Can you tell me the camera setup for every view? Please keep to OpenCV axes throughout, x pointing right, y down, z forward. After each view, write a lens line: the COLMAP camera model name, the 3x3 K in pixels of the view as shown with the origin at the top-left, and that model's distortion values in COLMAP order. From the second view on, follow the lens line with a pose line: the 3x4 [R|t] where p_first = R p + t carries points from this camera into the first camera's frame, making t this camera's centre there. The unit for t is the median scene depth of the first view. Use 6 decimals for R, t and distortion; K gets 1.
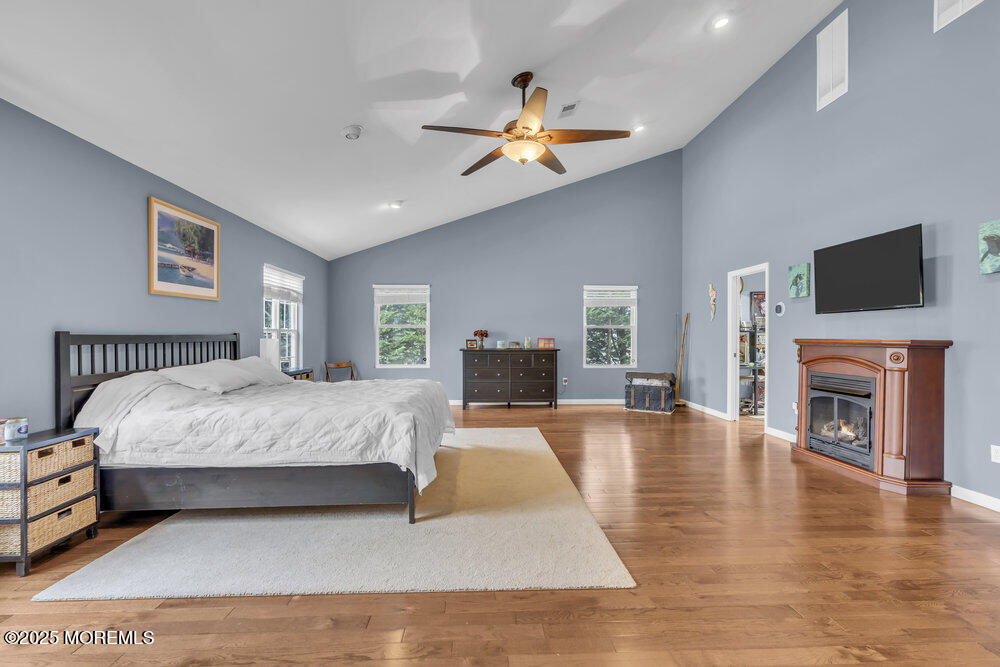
lens RADIAL K [[451.0, 0, 497.7], [0, 451.0, 338.0], [0, 0, 1]] dist [-0.007298, 0.002532]
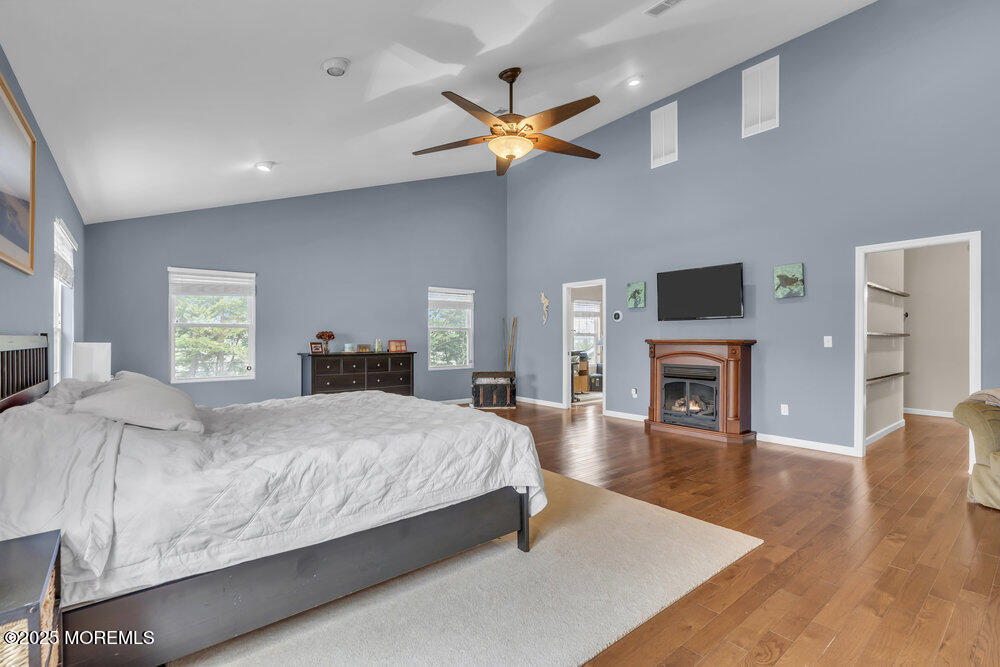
lens RADIAL K [[451.0, 0, 498.9], [0, 451.0, 336.1], [0, 0, 1]] dist [-0.007298, 0.002532]
pose [[0.808440, 0.000493, 0.588579, -0.483339], [0.005161, 0.999955, -0.007927, 0.000390], [-0.588557, 0.009446, 0.808401, 0.207942]]
